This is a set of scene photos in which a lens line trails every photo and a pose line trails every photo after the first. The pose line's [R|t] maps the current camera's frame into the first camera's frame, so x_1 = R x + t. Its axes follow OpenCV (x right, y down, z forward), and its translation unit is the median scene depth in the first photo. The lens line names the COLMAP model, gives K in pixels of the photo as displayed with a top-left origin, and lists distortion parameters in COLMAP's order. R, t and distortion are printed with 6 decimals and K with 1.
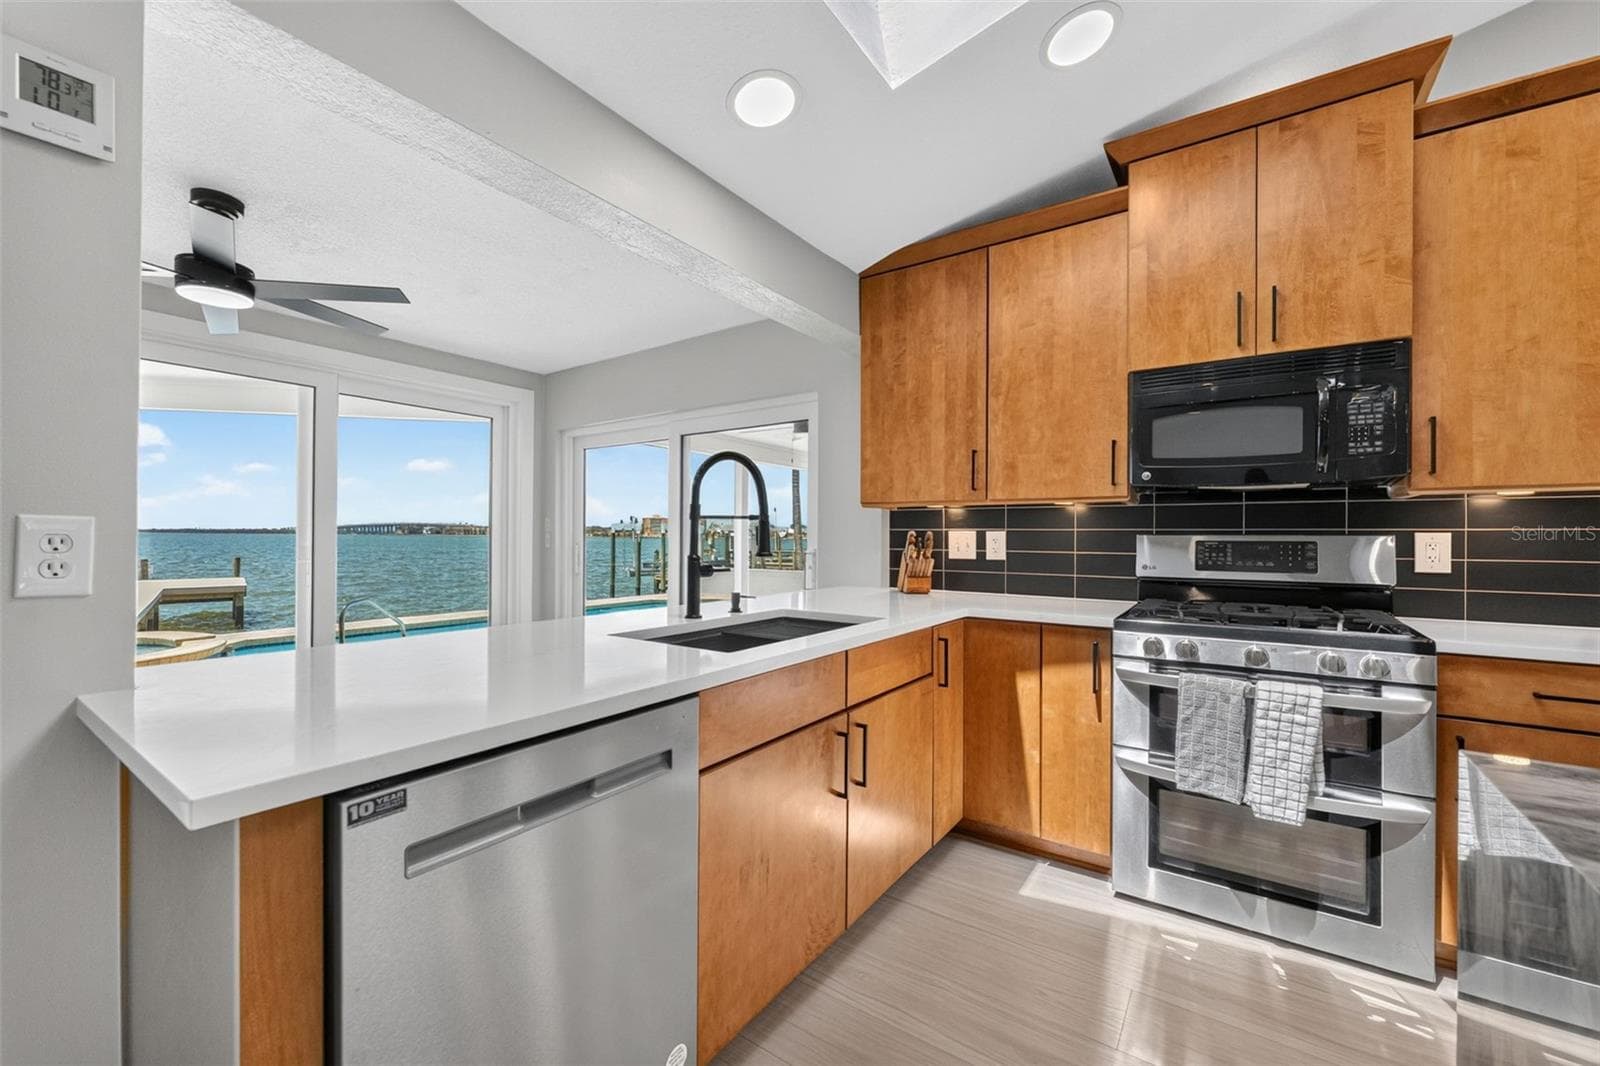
lens RADIAL K [[641.3, 0, 795.5], [0, 641.3, 529.4], [0, 0, 1]] dist [-0.001348, -0.000277]
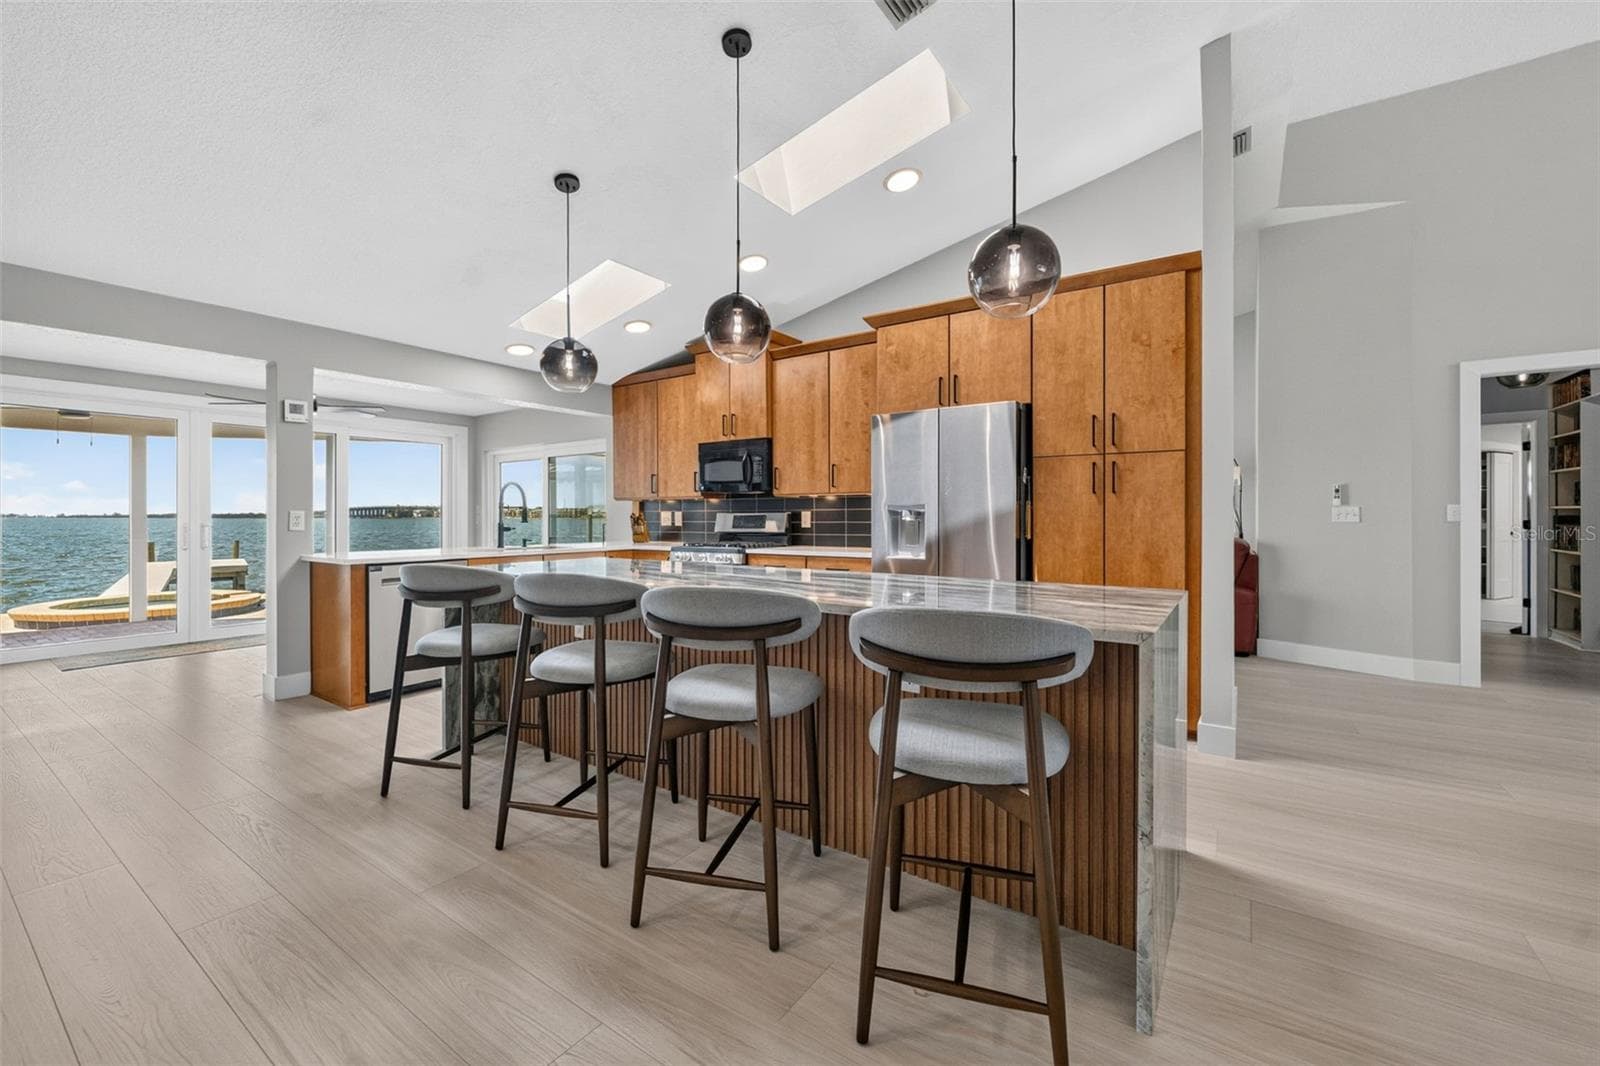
lens RADIAL K [[648.0, 0, 804.0], [0, 648.0, 515.4], [0, 0, 1]] dist [-0.001076, -0.000344]
pose [[0.999865, -0.008313, 0.014193, 0.897612], [0.008174, 0.999918, 0.009843, -0.003384], [-0.014273, -0.009726, 0.999851, -1.404460]]
